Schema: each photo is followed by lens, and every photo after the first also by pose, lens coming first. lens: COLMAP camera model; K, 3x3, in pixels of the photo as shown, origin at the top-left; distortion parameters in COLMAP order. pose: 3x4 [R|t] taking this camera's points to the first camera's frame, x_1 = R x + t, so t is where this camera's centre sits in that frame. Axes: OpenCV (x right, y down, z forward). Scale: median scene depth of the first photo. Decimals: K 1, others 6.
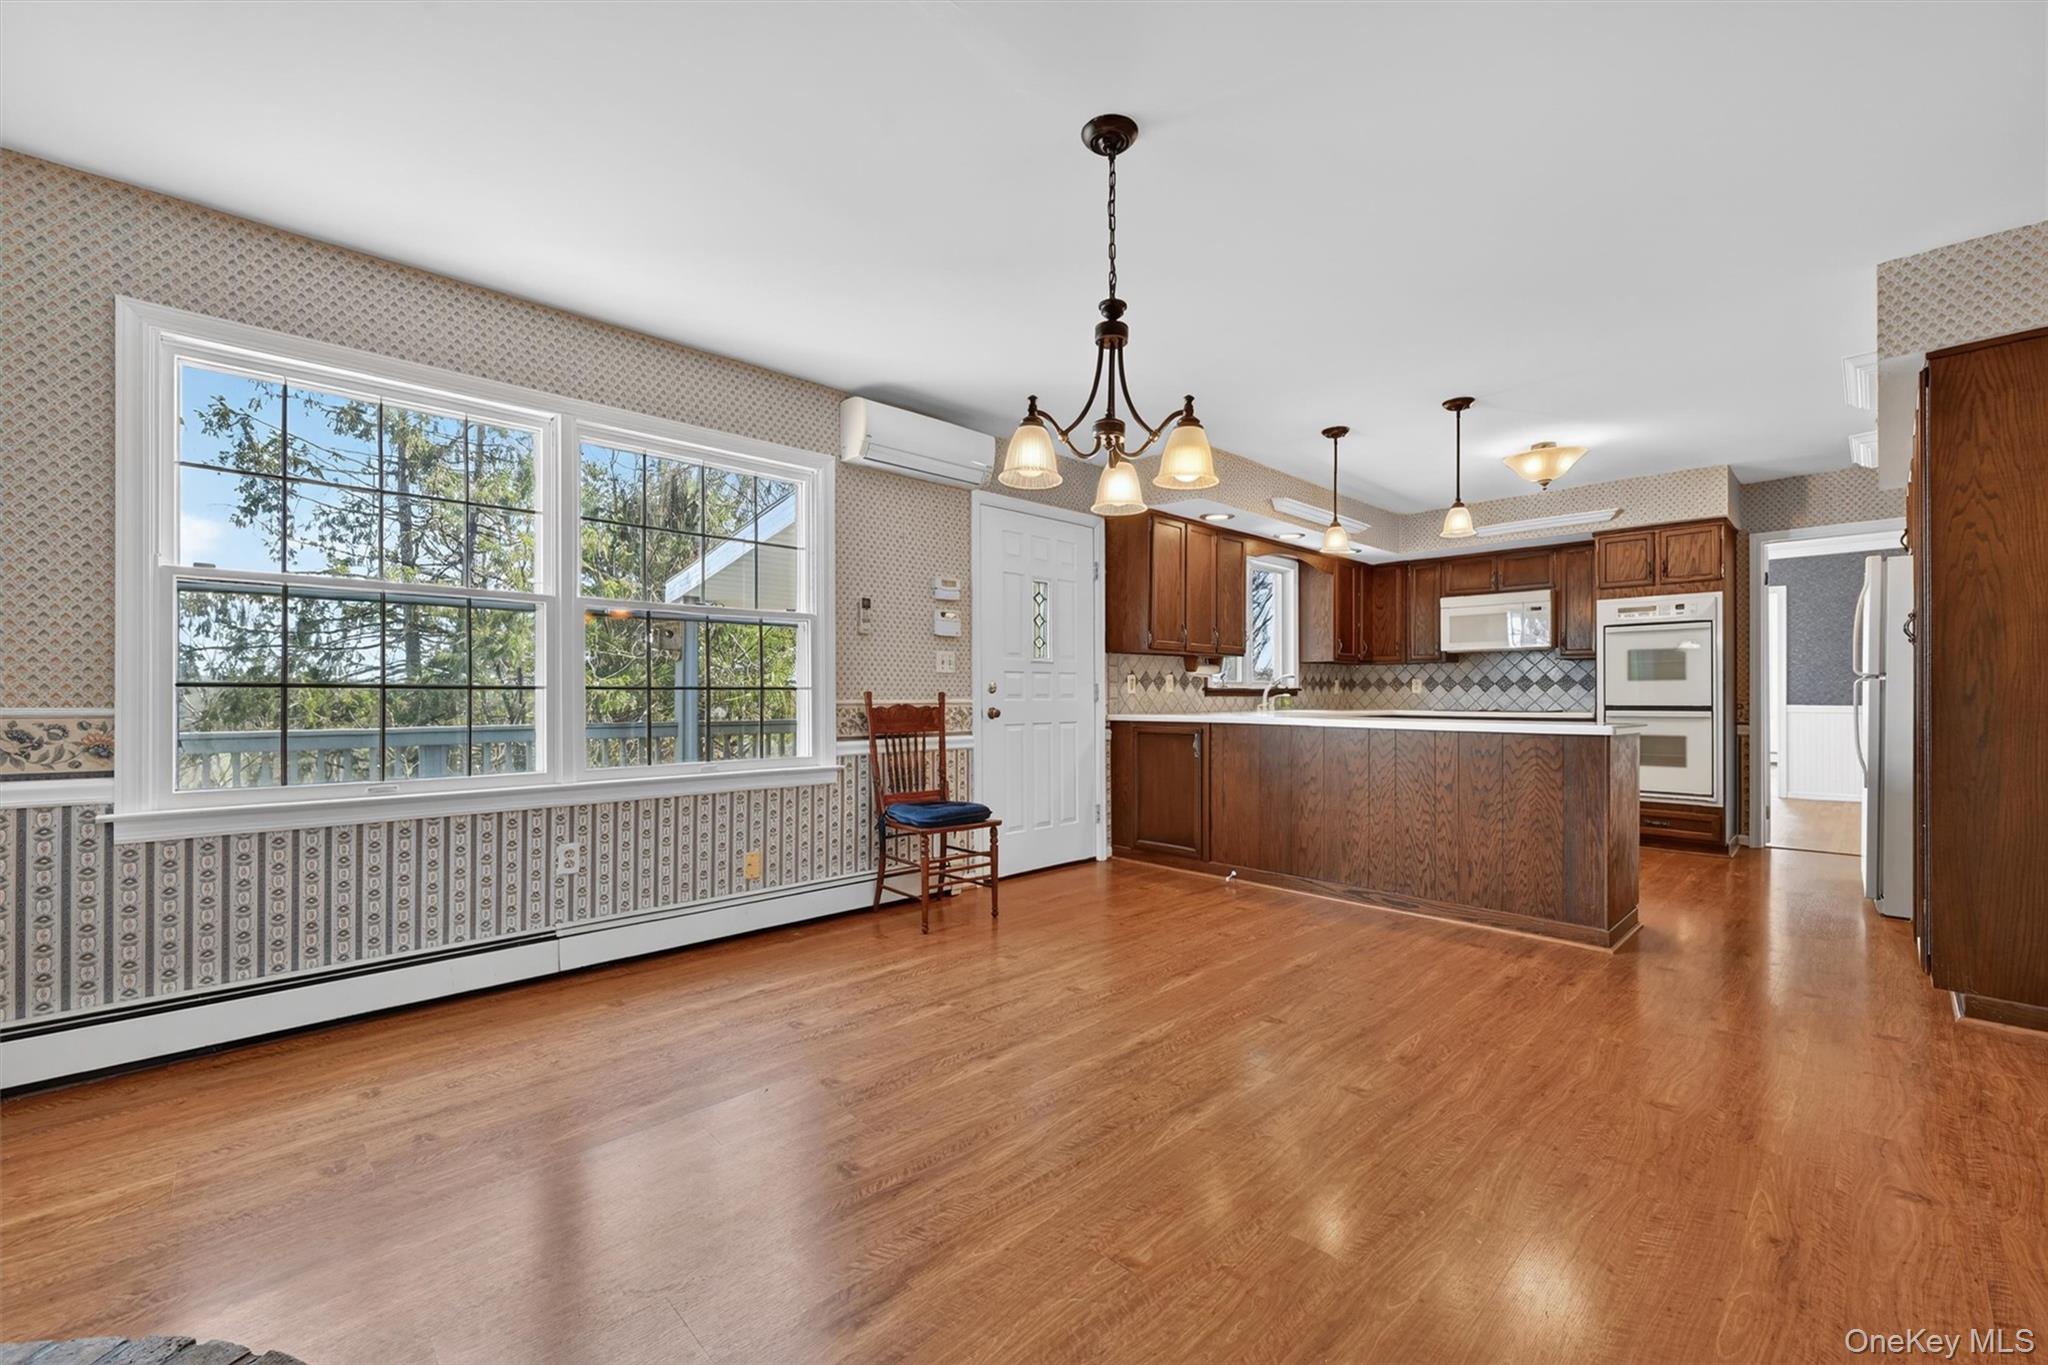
lens RADIAL K [[824.9, 0, 1023.1], [0, 824.9, 693.8], [0, 0, 1]] dist [-0.001153, 0.000075]
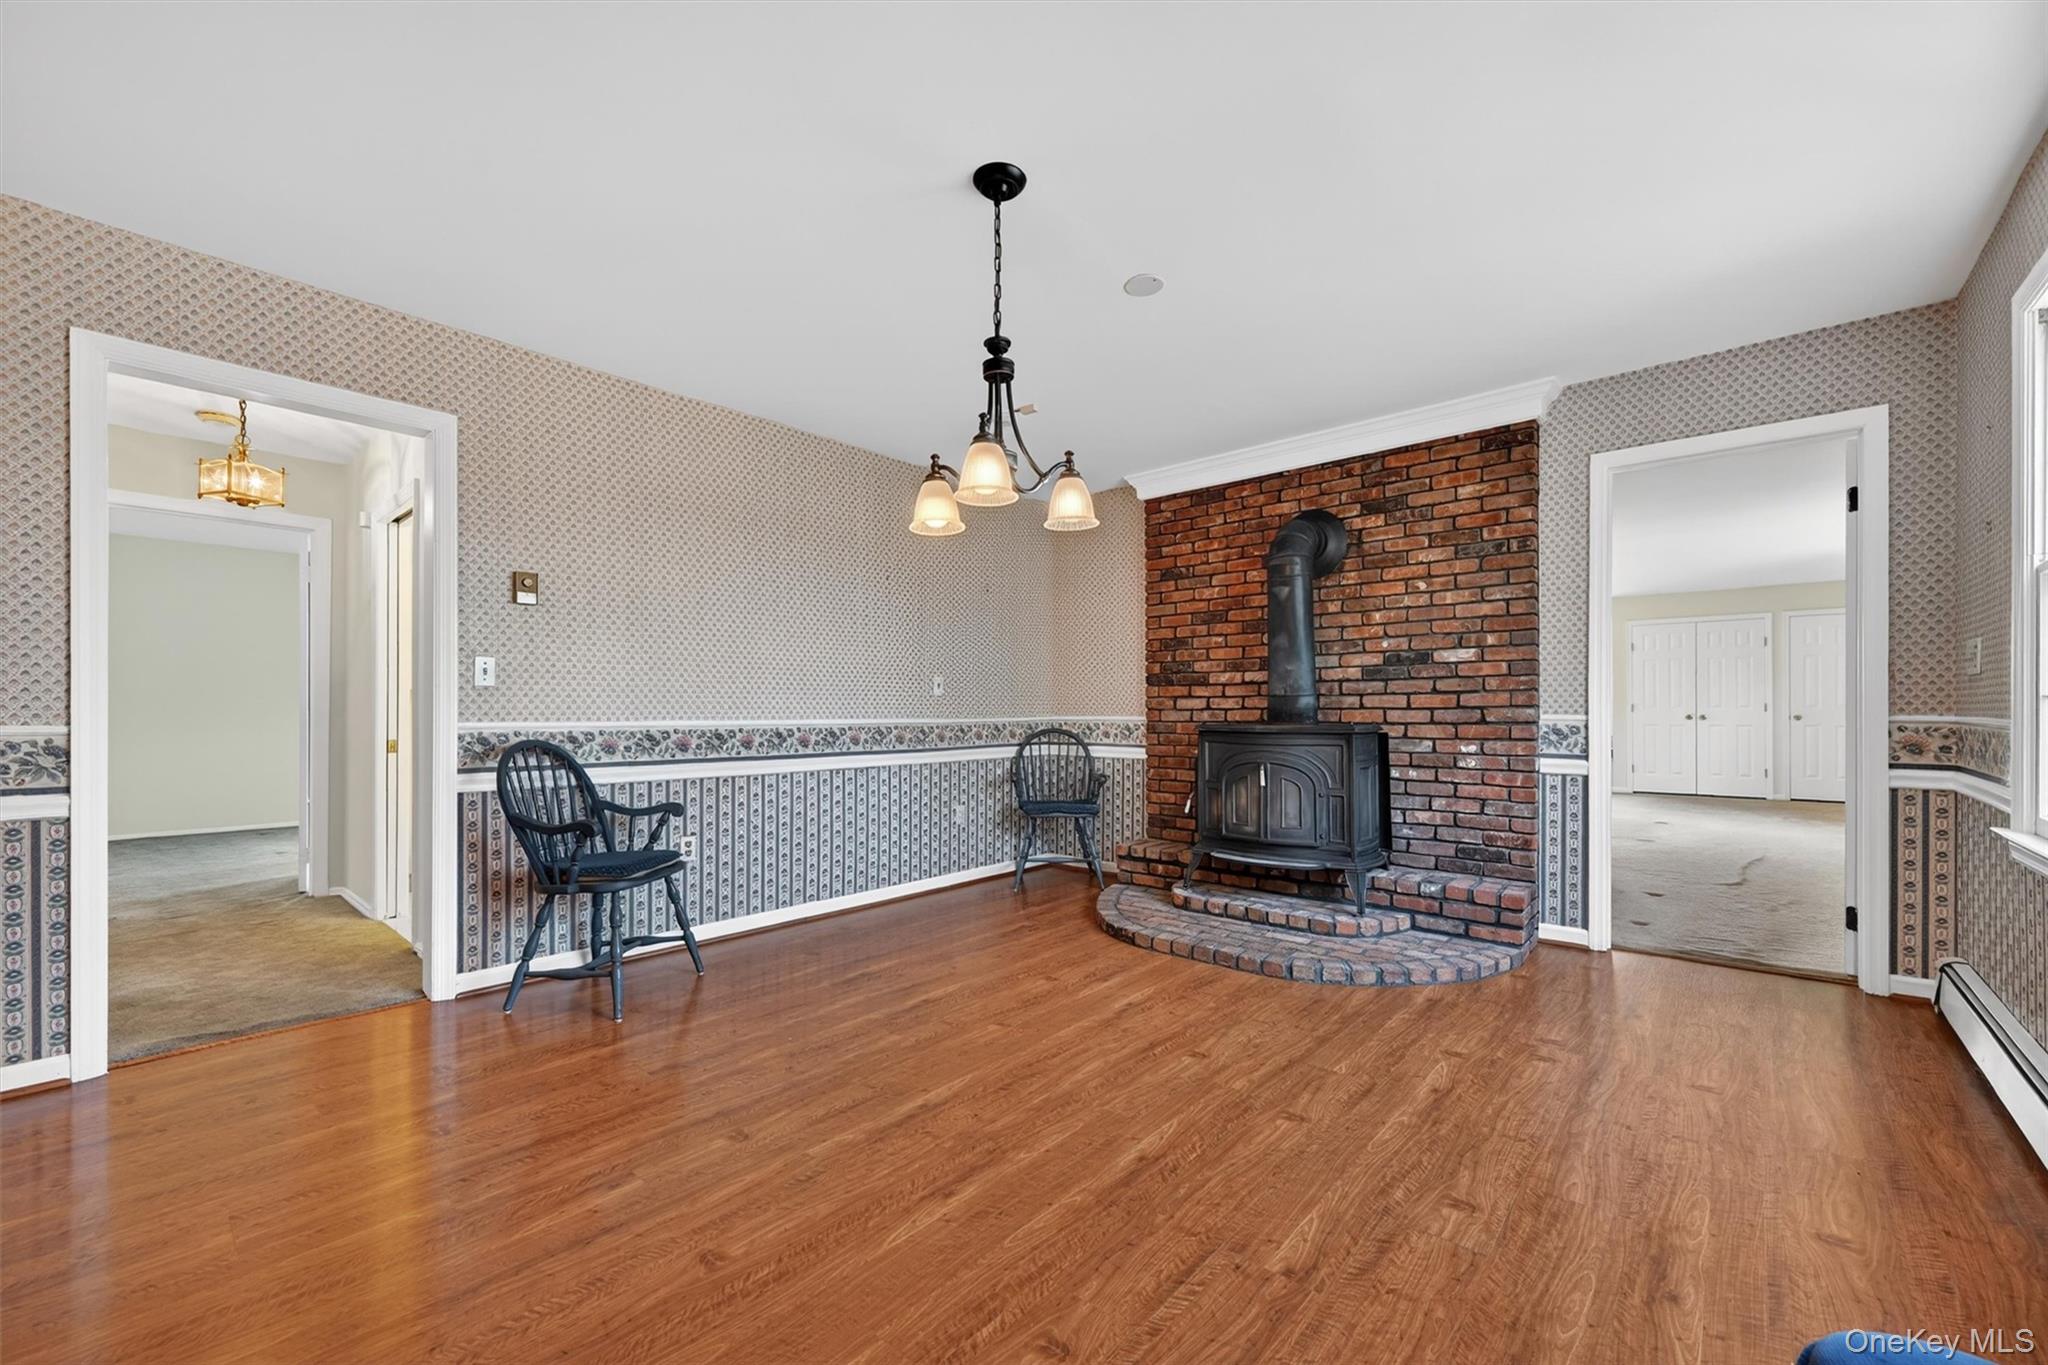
lens RADIAL K [[824.9, 0, 1011.4], [0, 824.9, 710.4], [0, 0, 1]] dist [-0.001153, 0.000075]
pose [[-0.998089, 0.005591, -0.061538, 0.060478], [0.006235, 0.999928, -0.010275, 0.003858], [0.061476, -0.010639, -0.998052, 0.797233]]
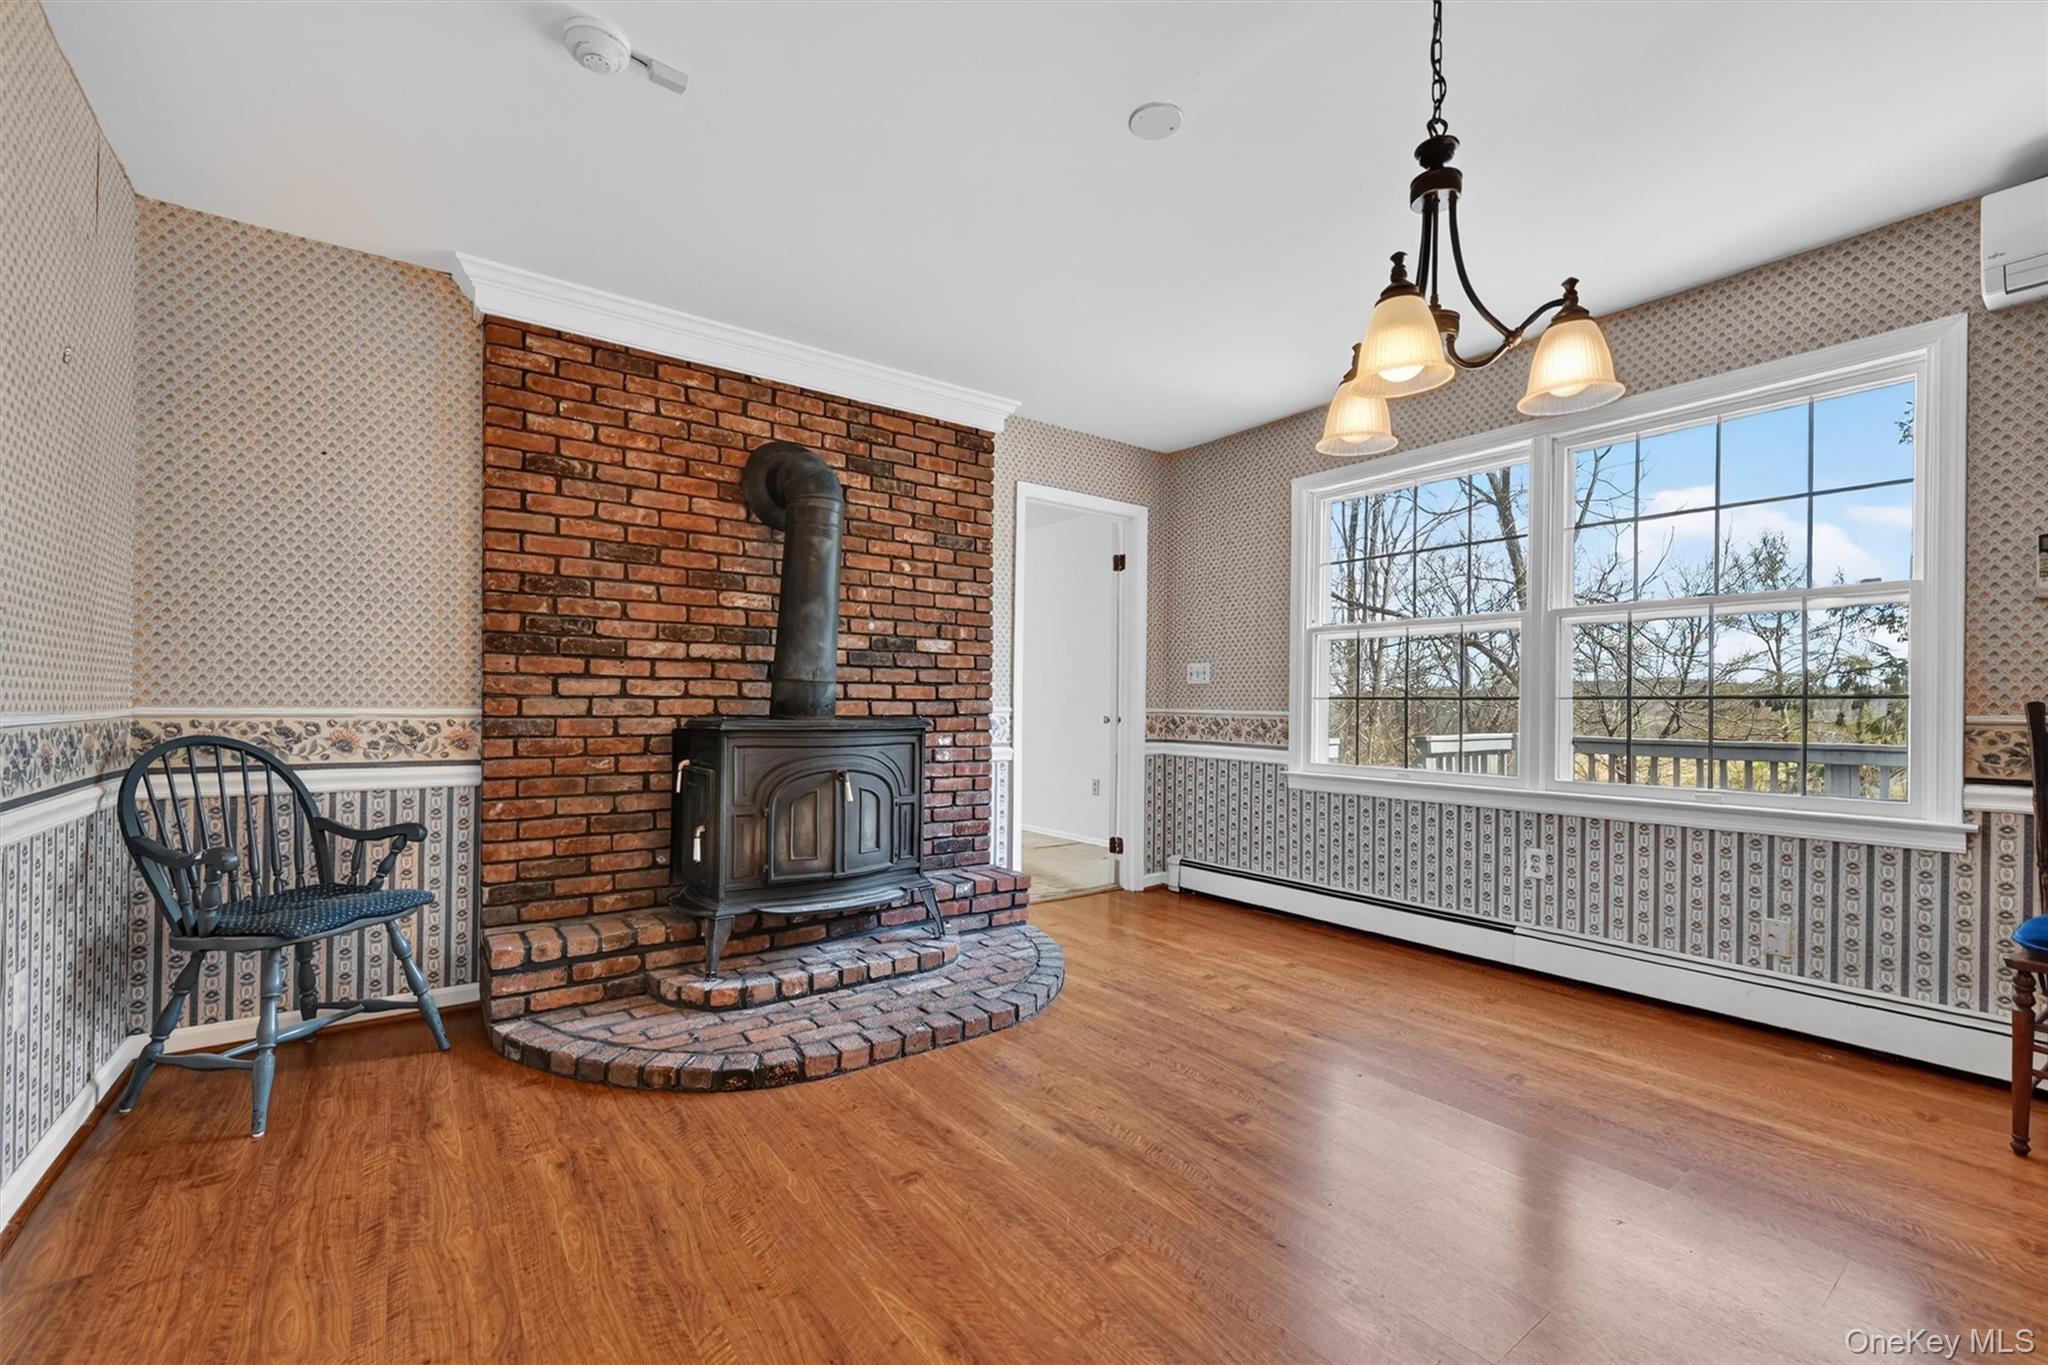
lens RADIAL K [[871.3, 0, 1054.3], [0, 871.3, 701.3], [0, 0, 1]] dist [0.002578, 0.000151]
pose [[-0.112002, 0.001157, -0.993707, 0.345877], [-0.000125, 0.999999, 0.001179, -0.002841], [0.993708, 0.000256, -0.112001, 0.295974]]
